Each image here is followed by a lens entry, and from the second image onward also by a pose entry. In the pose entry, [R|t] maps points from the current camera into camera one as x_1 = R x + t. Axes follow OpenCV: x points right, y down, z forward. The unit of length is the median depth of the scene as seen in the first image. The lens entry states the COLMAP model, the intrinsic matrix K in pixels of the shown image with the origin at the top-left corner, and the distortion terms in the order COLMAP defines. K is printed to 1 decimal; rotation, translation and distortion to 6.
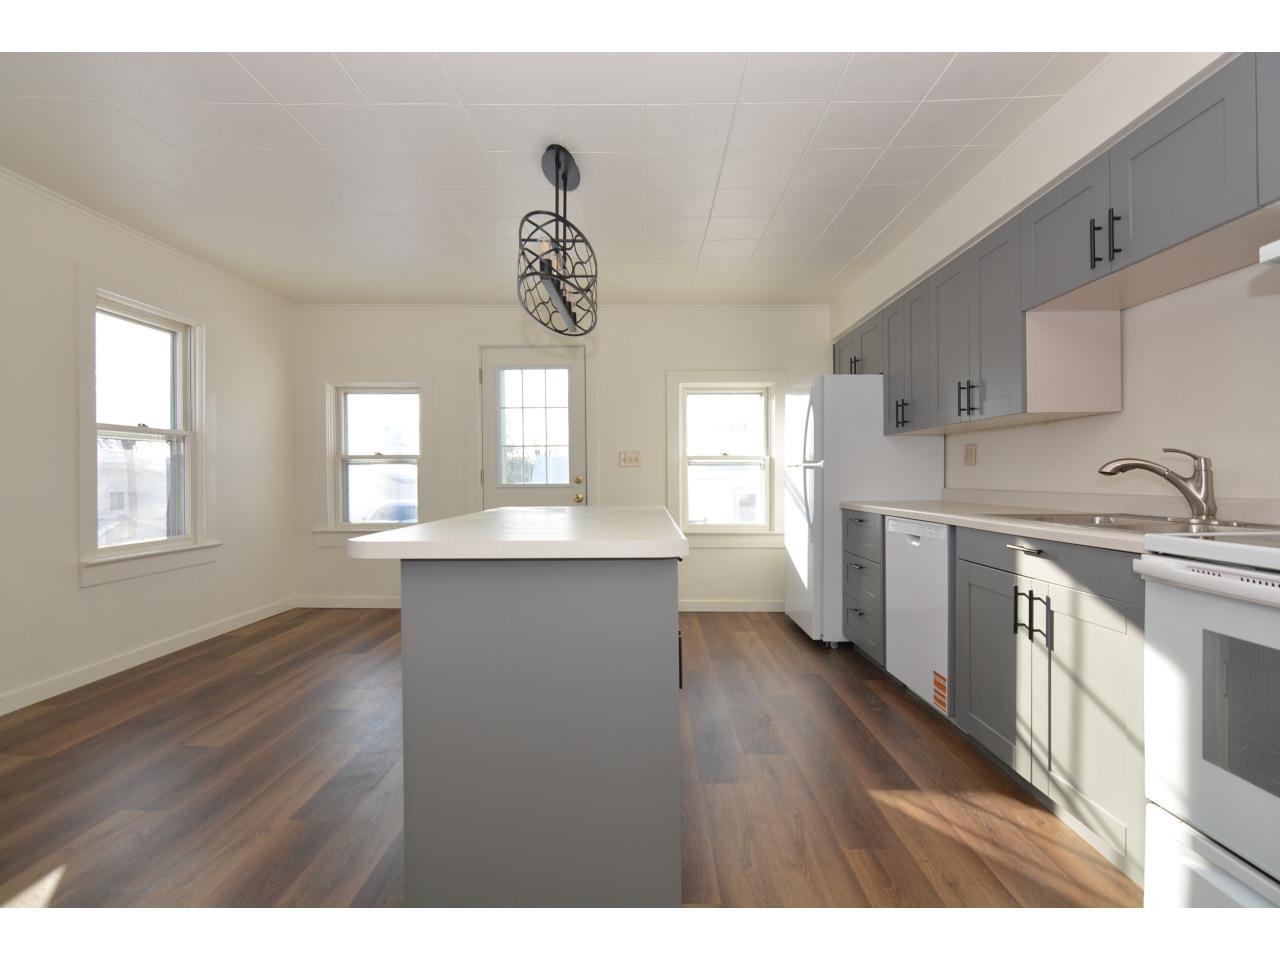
lens RADIAL K [[618.6, 0, 640.0], [0, 618.6, 480.0], [0, 0, 1]] dist [-0.000081, -0.000081]
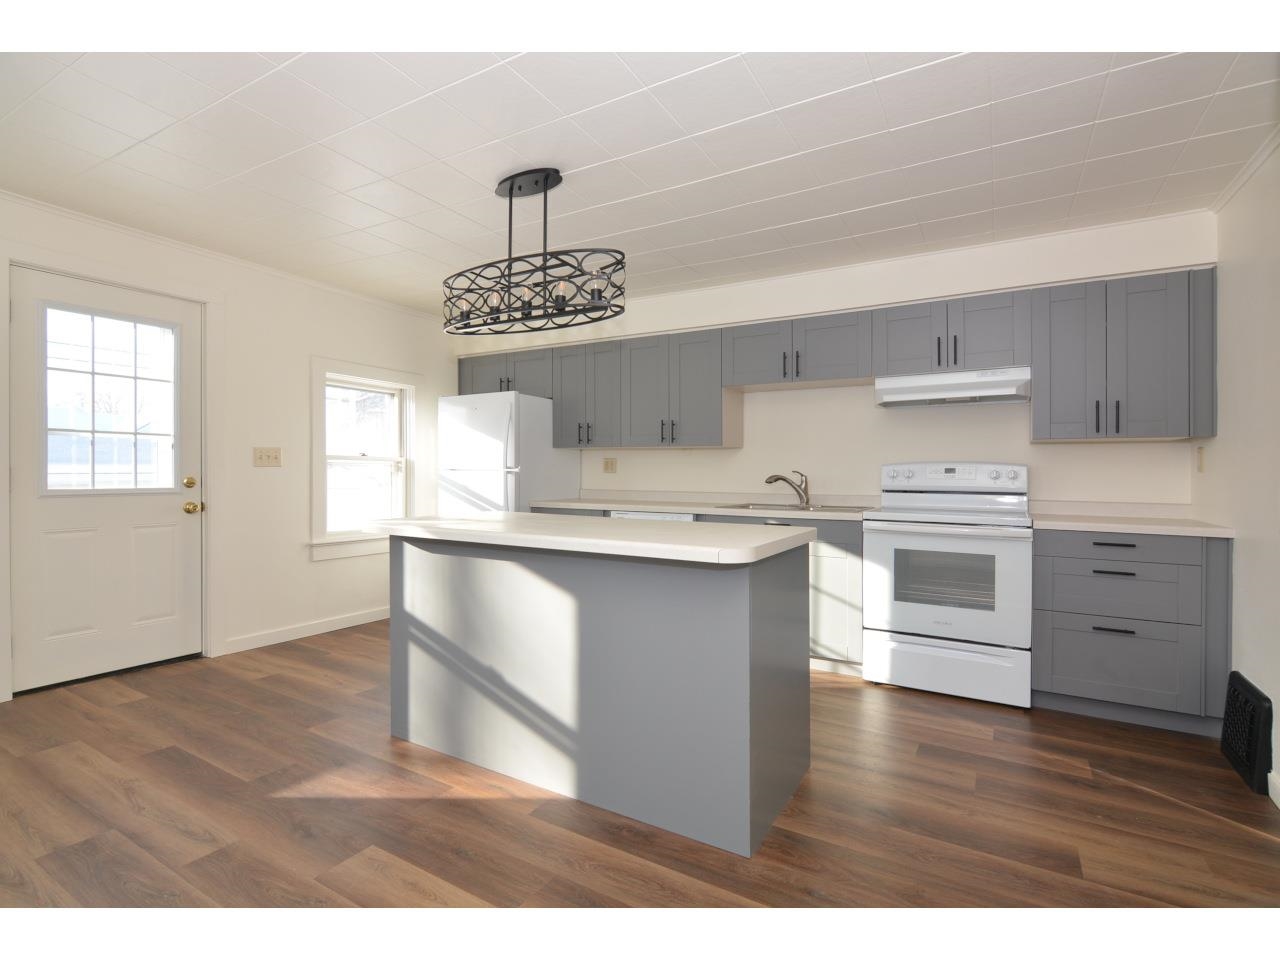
lens RADIAL K [[618.6, 0, 640.0], [0, 618.6, 480.0], [0, 0, 1]] dist [-0.000081, -0.000081]
pose [[0.506029, 0.000834, 0.862516, -0.468976], [-0.006381, 0.999976, 0.002777, -0.009010], [-0.862493, -0.006909, 0.506022, 0.168649]]
